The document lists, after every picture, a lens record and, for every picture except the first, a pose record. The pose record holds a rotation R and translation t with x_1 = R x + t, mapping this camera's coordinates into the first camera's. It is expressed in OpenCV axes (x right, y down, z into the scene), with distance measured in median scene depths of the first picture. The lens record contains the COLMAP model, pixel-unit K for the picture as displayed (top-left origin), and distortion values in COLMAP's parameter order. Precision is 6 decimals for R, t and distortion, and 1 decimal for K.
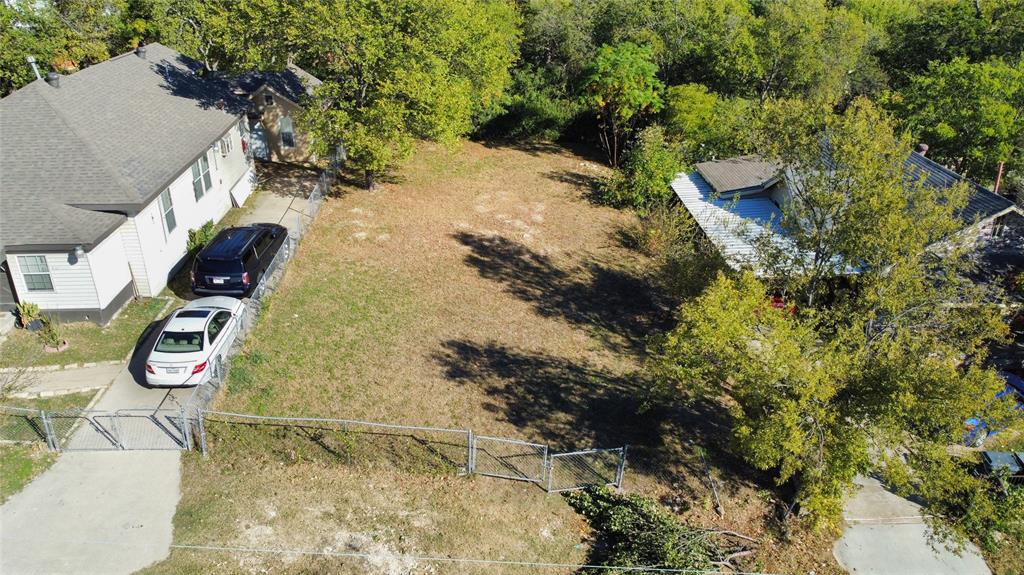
lens RADIAL K [[771.7, 0, 509.8], [0, 771.7, 283.6], [0, 0, 1]] dist [0.006432, -0.011326]
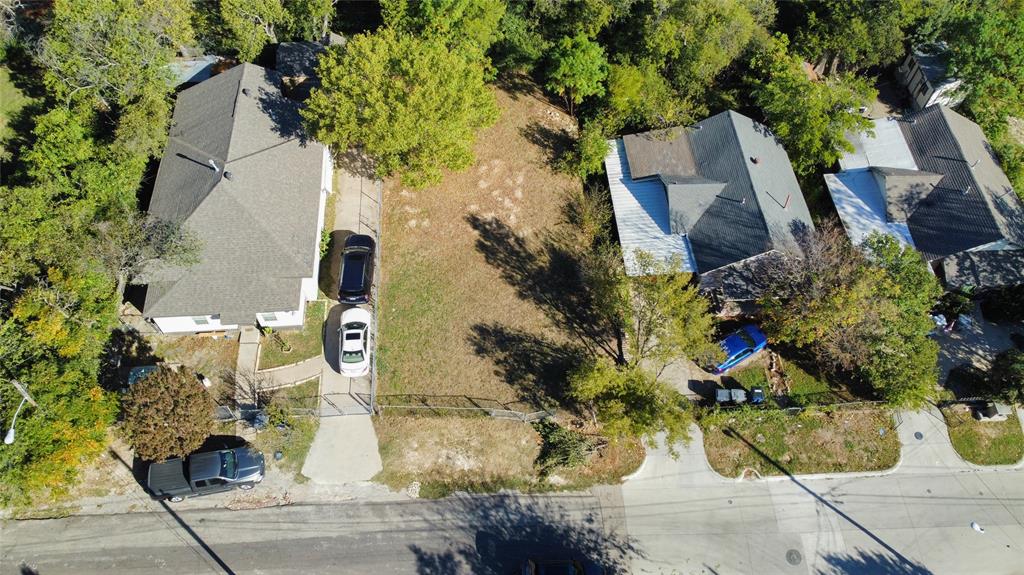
lens RADIAL K [[771.7, 0, 507.2], [0, 771.7, 284.0], [0, 0, 1]] dist [0.006432, -0.011326]
pose [[0.999482, -0.025782, 0.019263, -0.029068], [0.012429, 0.861303, 0.507940, -0.978651], [-0.029687, -0.507437, 0.861177, -0.625778]]
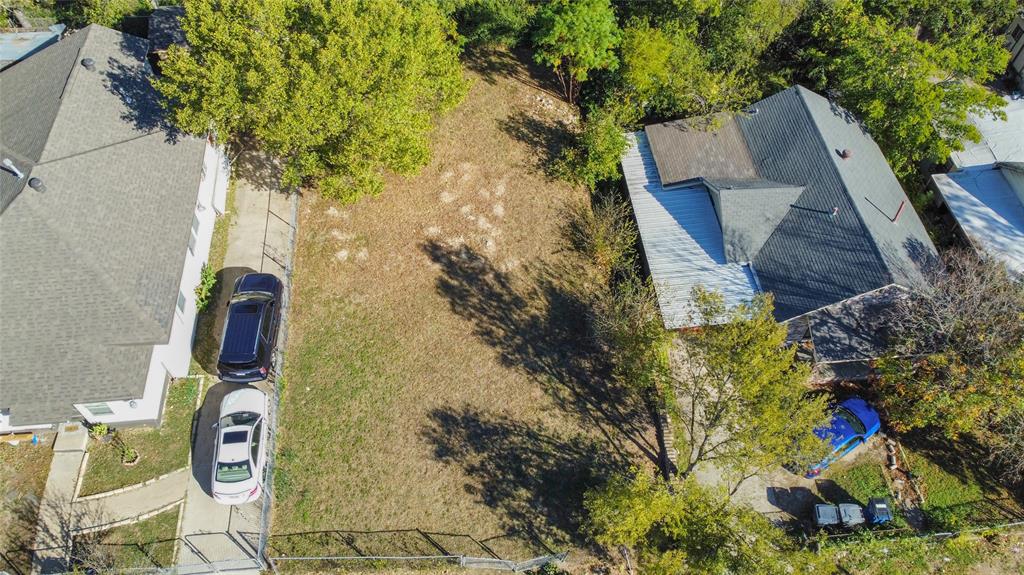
lens RADIAL K [[771.7, 0, 507.5], [0, 771.7, 284.5], [0, 0, 1]] dist [0.006432, -0.011326]
pose [[0.998163, -0.045207, 0.040330, 0.000576], [0.021153, 0.883879, 0.467238, -0.672679], [-0.056769, -0.465527, 0.883211, -0.033743]]
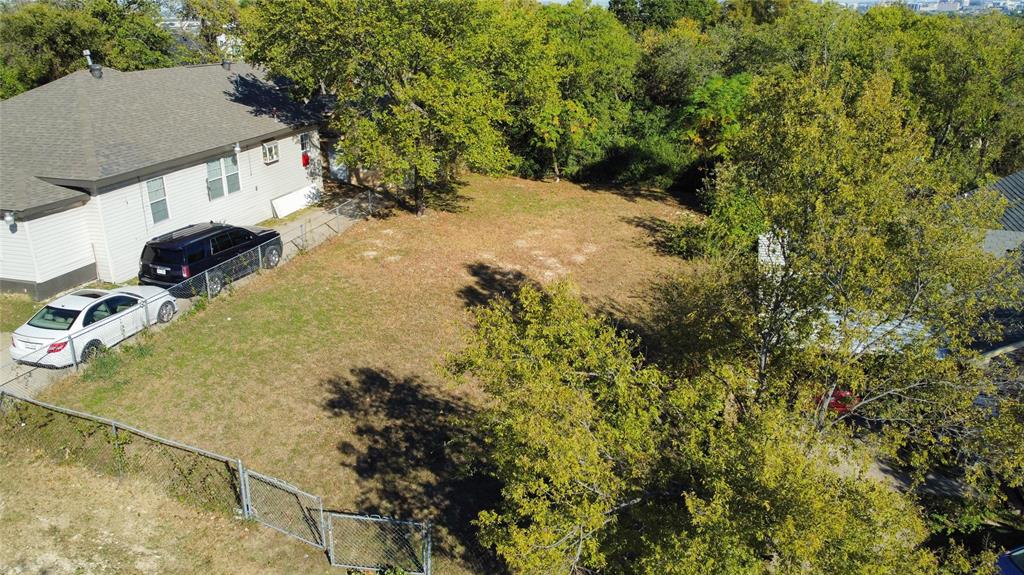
lens RADIAL K [[771.7, 0, 510.3], [0, 771.7, 287.2], [0, 0, 1]] dist [0.006432, -0.011326]
pose [[0.945031, 0.105978, -0.309331, 0.306890], [-0.136500, 0.987510, -0.078693, 0.030687], [0.297128, 0.116591, 0.947693, 0.235100]]
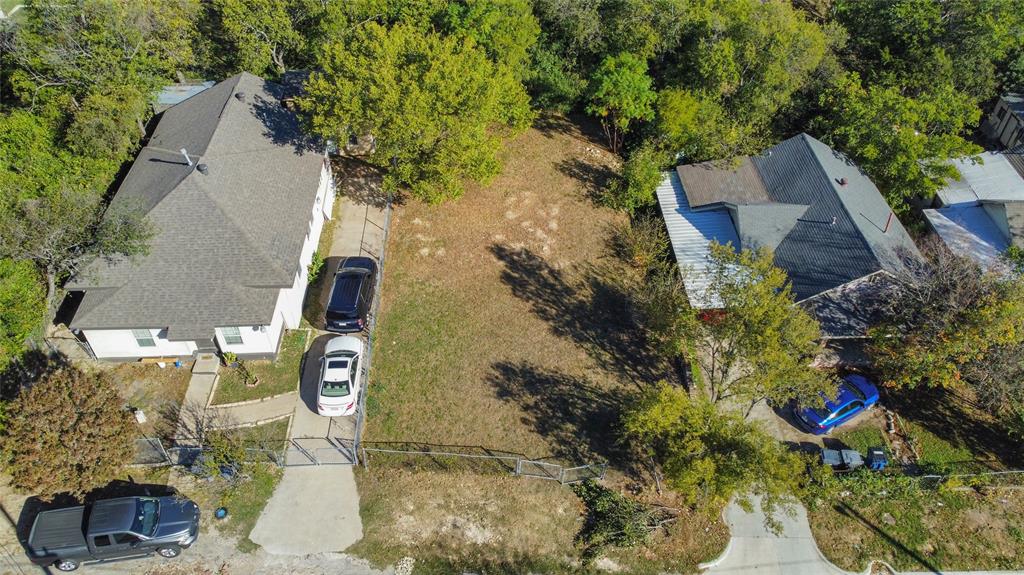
lens RADIAL K [[771.7, 0, 507.6], [0, 771.7, 283.7], [0, 0, 1]] dist [0.006432, -0.011326]
pose [[0.999944, -0.005674, -0.008985, -0.040525], [0.008072, 0.955467, 0.294986, -0.507582], [0.006911, -0.295042, 0.955459, -0.402105]]
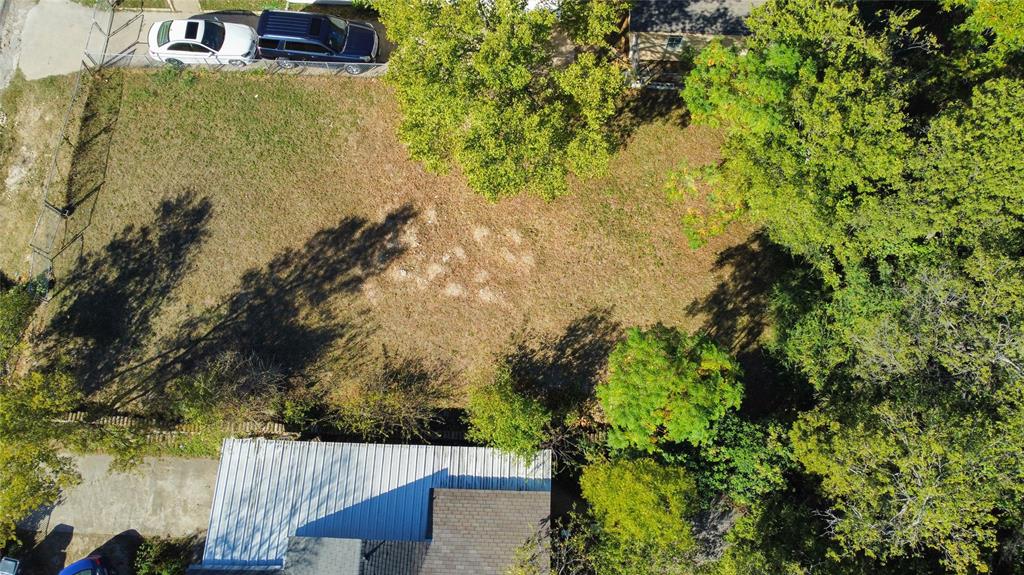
lens RADIAL K [[771.7, 0, 508.6], [0, 771.7, 298.3], [0, 0, 1]] dist [0.006432, -0.011326]
pose [[-0.074668, 0.940964, -0.330170, 0.455318], [-0.436472, 0.266857, 0.859232, -1.191725], [0.896614, 0.208267, 0.390779, 0.934326]]
